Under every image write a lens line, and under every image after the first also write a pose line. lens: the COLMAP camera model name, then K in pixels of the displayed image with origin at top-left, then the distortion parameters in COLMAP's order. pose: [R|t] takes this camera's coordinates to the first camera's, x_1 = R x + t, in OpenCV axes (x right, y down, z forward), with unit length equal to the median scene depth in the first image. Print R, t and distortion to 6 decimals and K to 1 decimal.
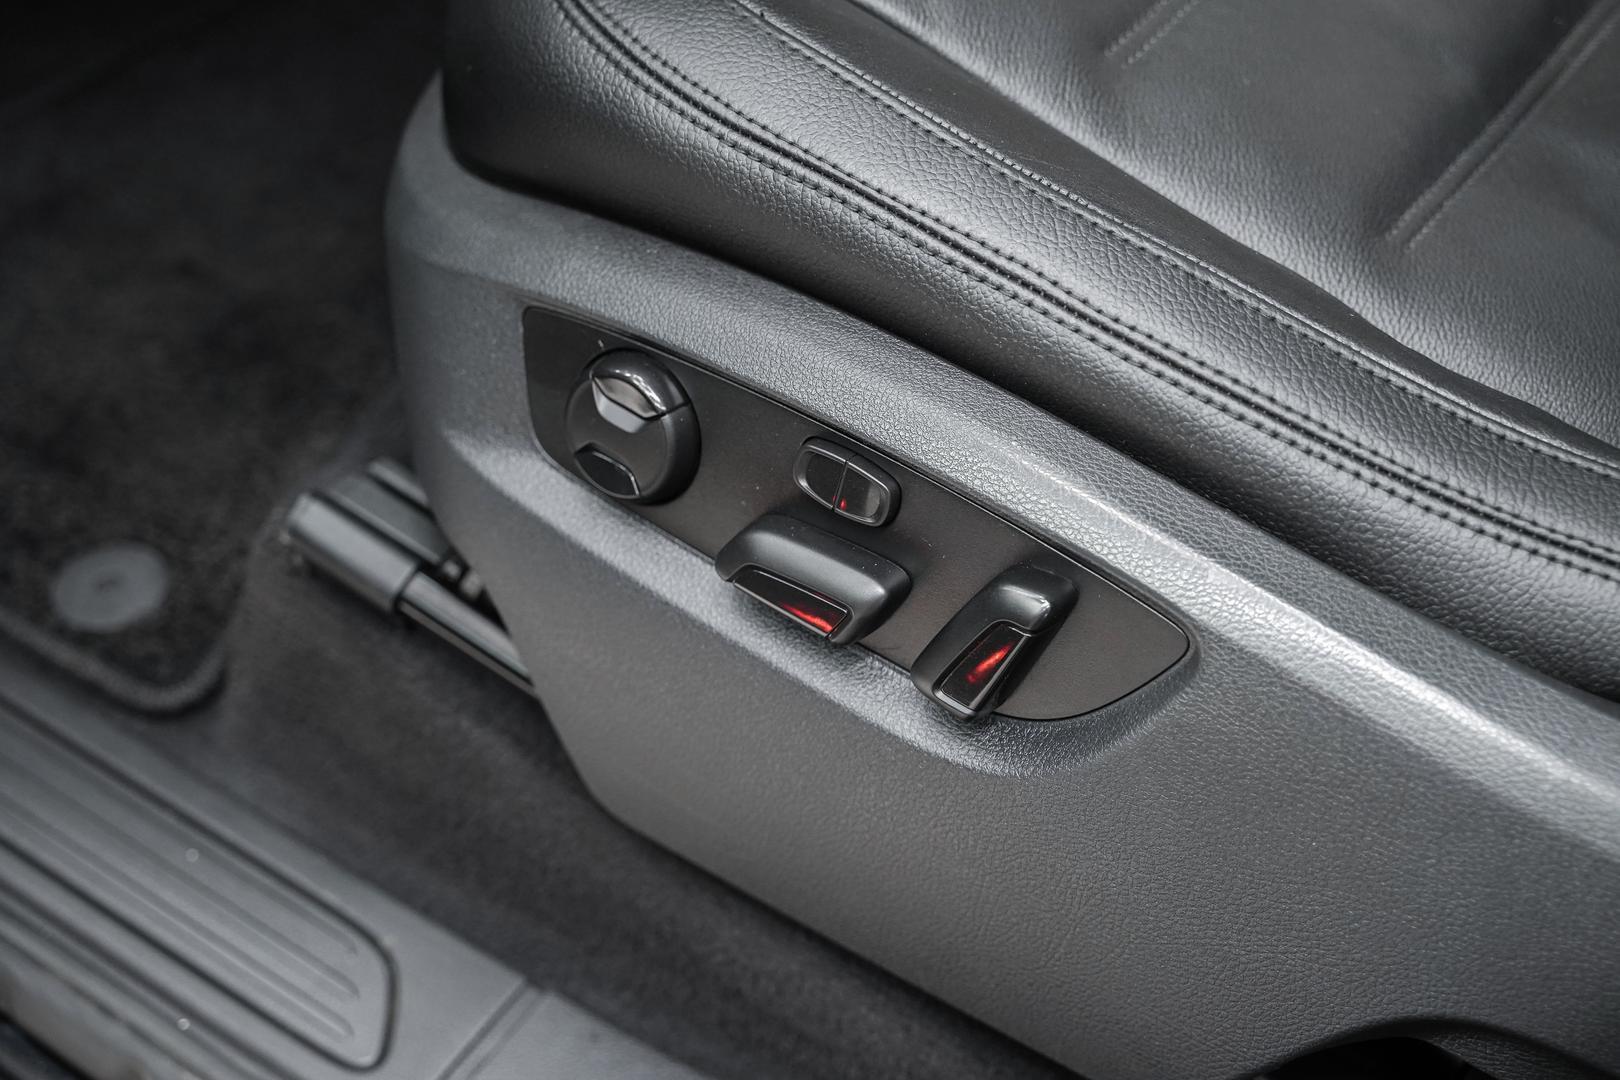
lens RADIAL K [[2493.0, 0, 810.0], [0, 2493.0, 540.0], [0, 0, 1]] dist [-0.006787, 0.048552]
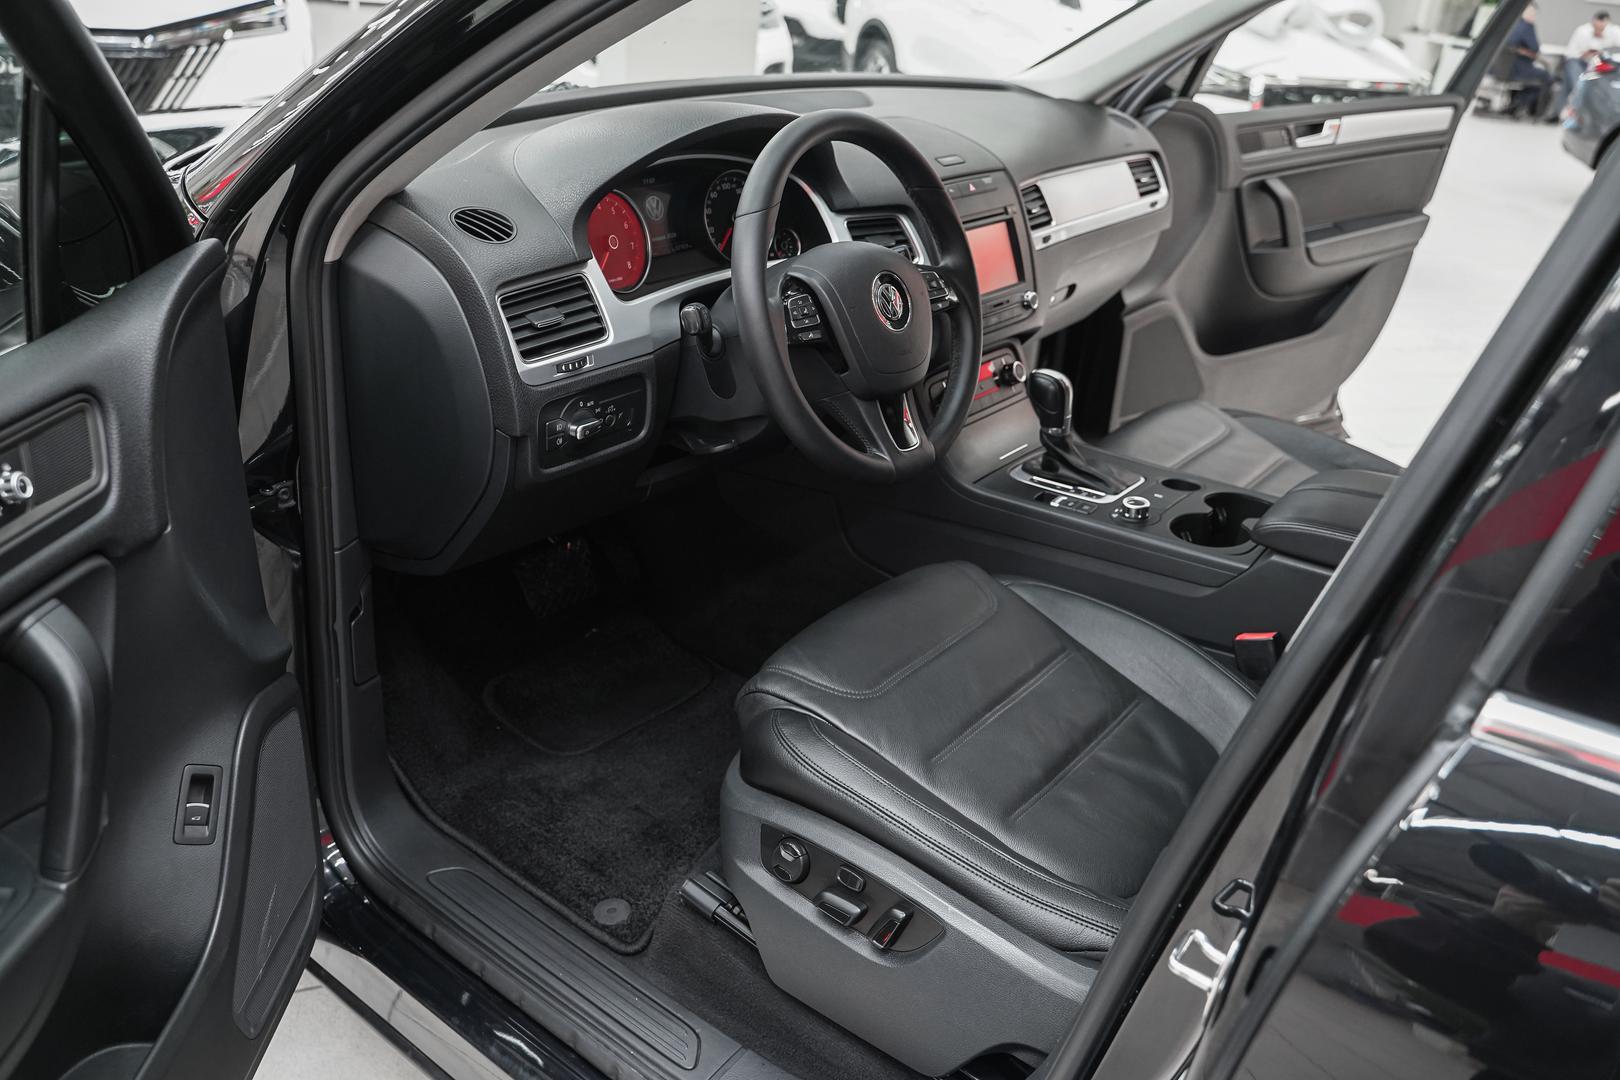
lens RADIAL K [[1313.1, 0, 810.0], [0, 1313.1, 540.0], [0, 0, 1]] dist [0.002011, 0.001662]
pose [[0.997775, 0.048088, -0.046189, 0.018054], [-0.060348, 0.945870, -0.318887, 0.111448], [0.028354, 0.320965, 0.946667, -0.853358]]
